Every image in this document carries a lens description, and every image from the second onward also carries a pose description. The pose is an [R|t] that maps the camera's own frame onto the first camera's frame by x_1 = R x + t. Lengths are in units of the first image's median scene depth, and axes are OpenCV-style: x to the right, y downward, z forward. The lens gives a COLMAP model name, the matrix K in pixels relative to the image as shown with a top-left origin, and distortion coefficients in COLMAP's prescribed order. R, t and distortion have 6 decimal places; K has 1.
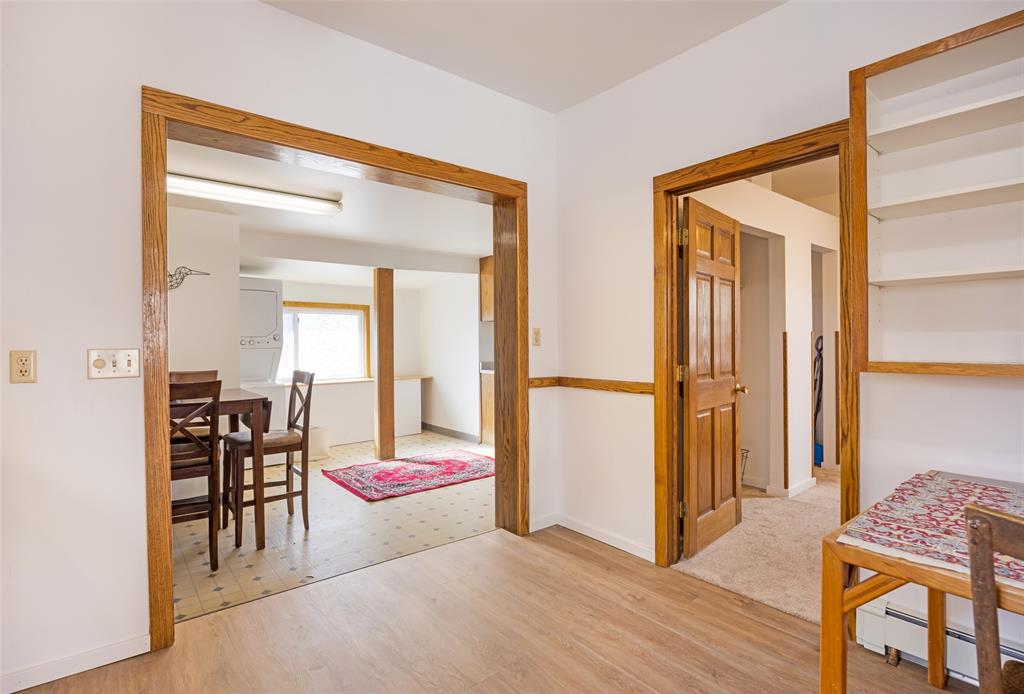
lens RADIAL K [[504.0, 0, 505.7], [0, 504.0, 347.0], [0, 0, 1]] dist [-0.012792, 0.000545]
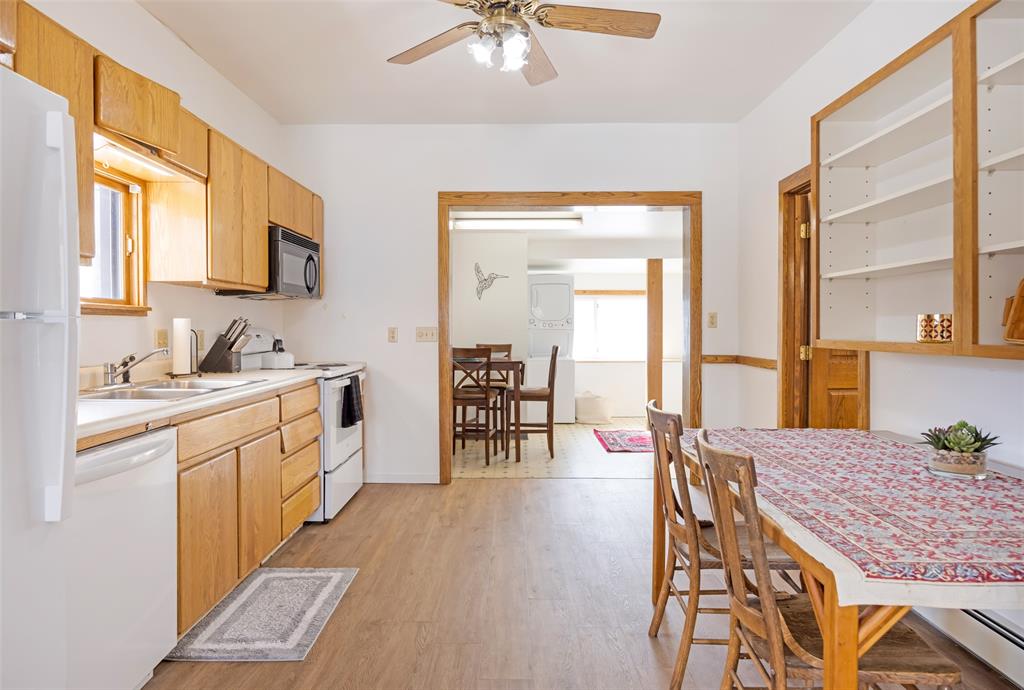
lens RADIAL K [[592.3, 0, 514.4], [0, 592.3, 341.1], [0, 0, 1]] dist [-0.001665, -0.000104]
pose [[0.784685, 0.019932, -0.619574, 0.570369], [-0.009540, 0.999753, 0.020080, 0.005148], [0.619821, -0.009846, 0.784681, -0.379547]]
